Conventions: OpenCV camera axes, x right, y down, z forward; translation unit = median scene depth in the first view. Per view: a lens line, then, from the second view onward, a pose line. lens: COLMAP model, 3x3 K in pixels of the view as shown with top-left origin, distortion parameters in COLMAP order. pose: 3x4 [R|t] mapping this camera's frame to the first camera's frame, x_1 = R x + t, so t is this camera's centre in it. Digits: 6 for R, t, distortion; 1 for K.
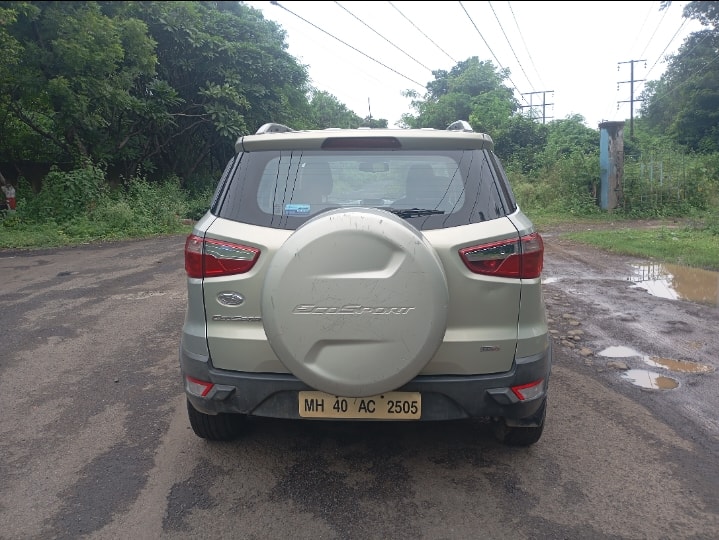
lens RADIAL K [[605.2, 0, 359.5], [0, 605.2, 270.0], [0, 0, 1]] dist [-0.001382, -0.008097]
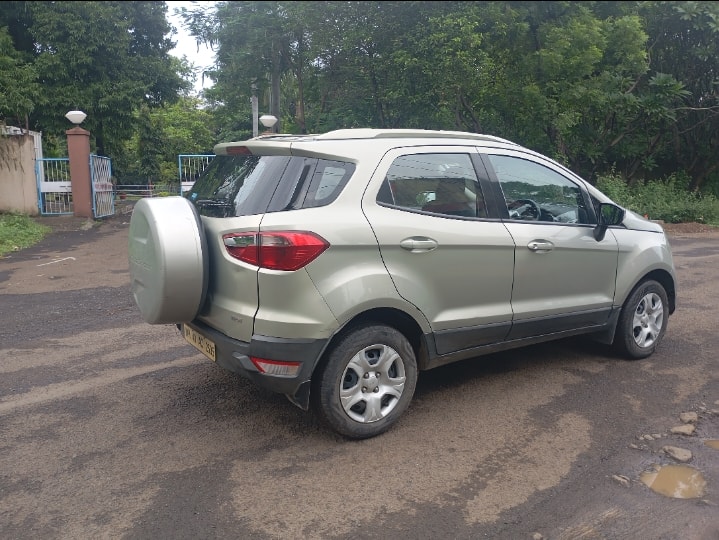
lens RADIAL K [[605.2, 0, 359.5], [0, 605.2, 270.0], [0, 0, 1]] dist [-0.001382, -0.008097]
pose [[0.589687, 0.146775, -0.794183, 0.245343], [-0.141388, 0.986923, 0.077414, -0.018460], [0.795159, 0.066638, 0.602728, 0.082920]]
